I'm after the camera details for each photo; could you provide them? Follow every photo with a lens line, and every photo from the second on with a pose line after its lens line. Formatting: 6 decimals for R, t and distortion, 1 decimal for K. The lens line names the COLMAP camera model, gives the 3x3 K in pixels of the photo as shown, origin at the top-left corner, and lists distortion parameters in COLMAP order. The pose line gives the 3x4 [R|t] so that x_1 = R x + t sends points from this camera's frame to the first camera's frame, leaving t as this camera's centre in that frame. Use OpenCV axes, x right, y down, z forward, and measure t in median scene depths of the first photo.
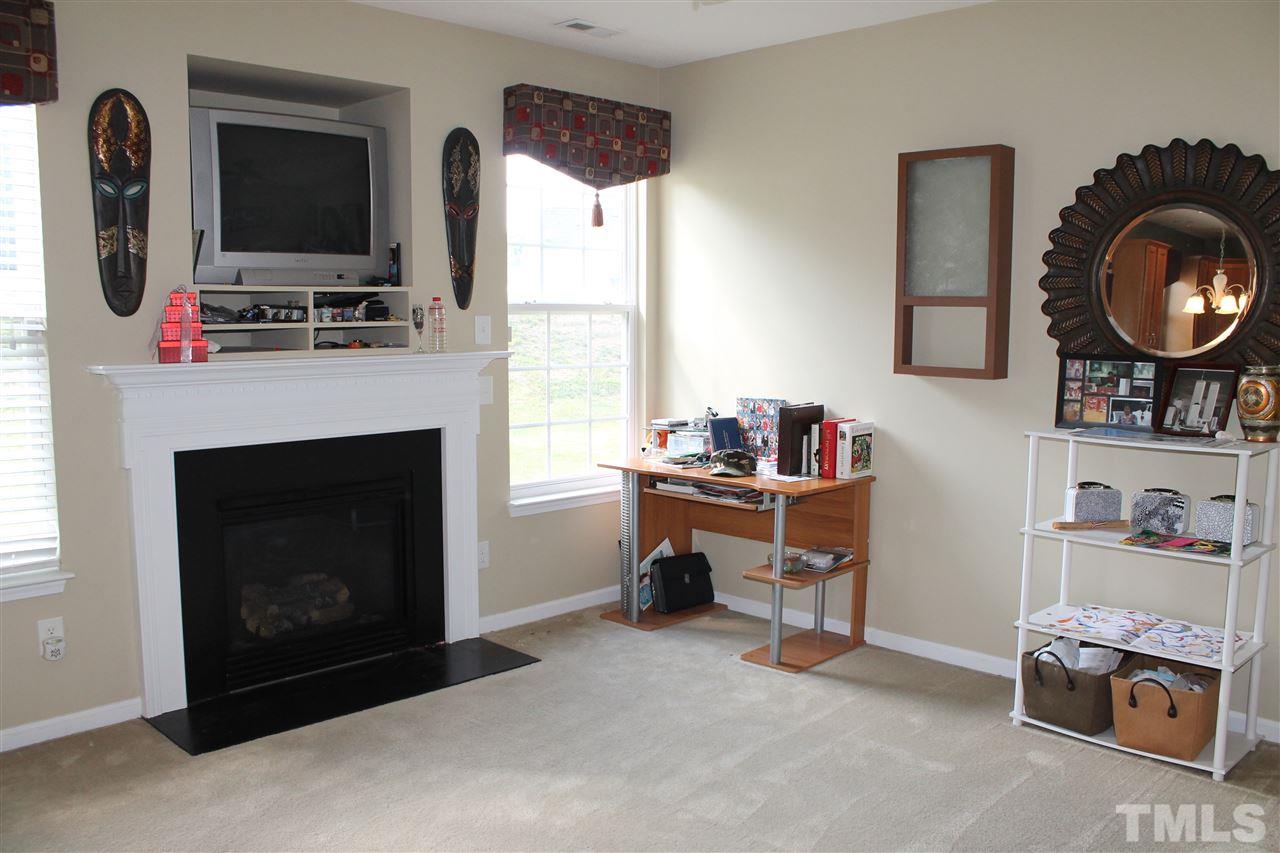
lens RADIAL K [[1063.3, 0, 640.0], [0, 1063.3, 426.5], [0, 0, 1]] dist [-0.155639, 0.141684]
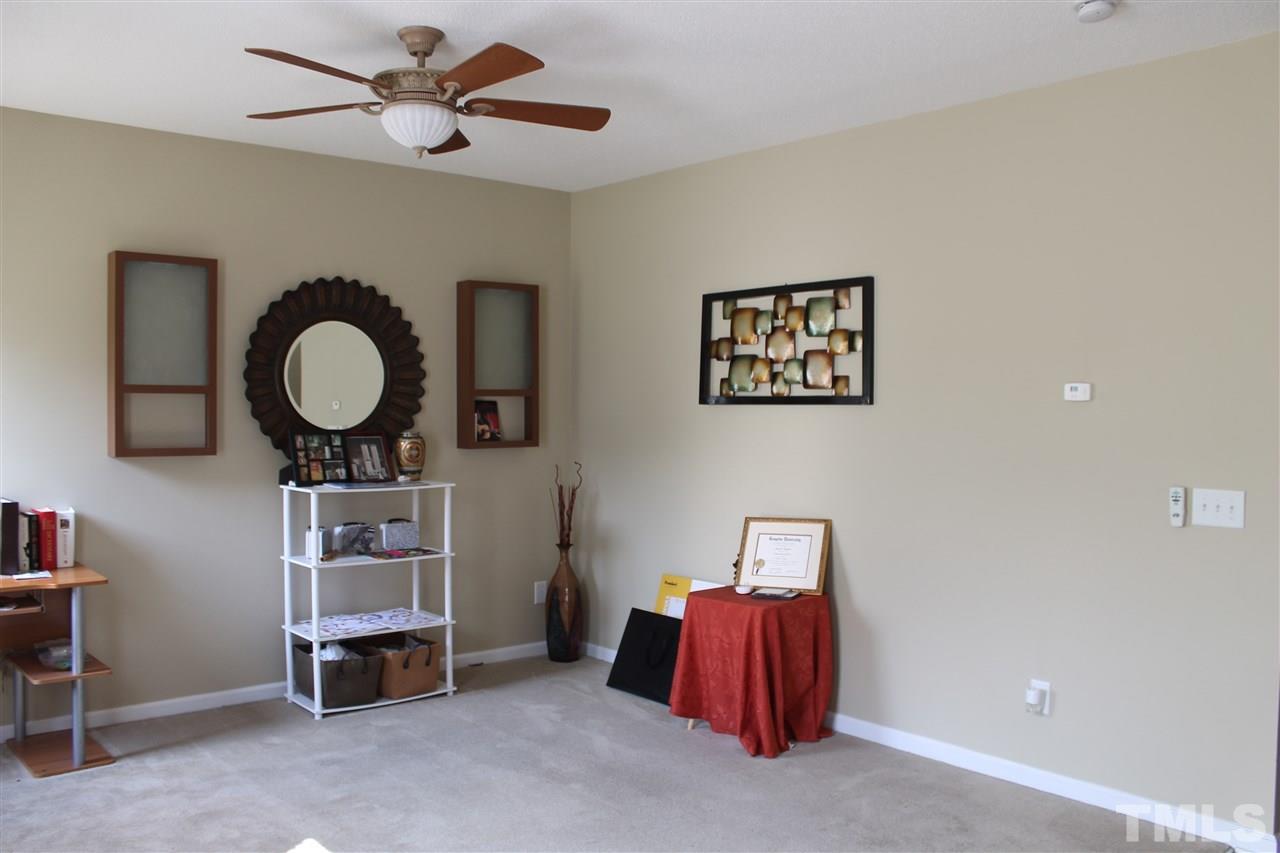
lens RADIAL K [[1063.3, 0, 640.0], [0, 1063.3, 426.5], [0, 0, 1]] dist [-0.155639, 0.141684]
pose [[0.103289, -0.030953, 0.994170, -0.858769], [0.097286, 0.995038, 0.020873, -0.060444], [-0.989882, 0.094563, 0.105787, 0.432859]]
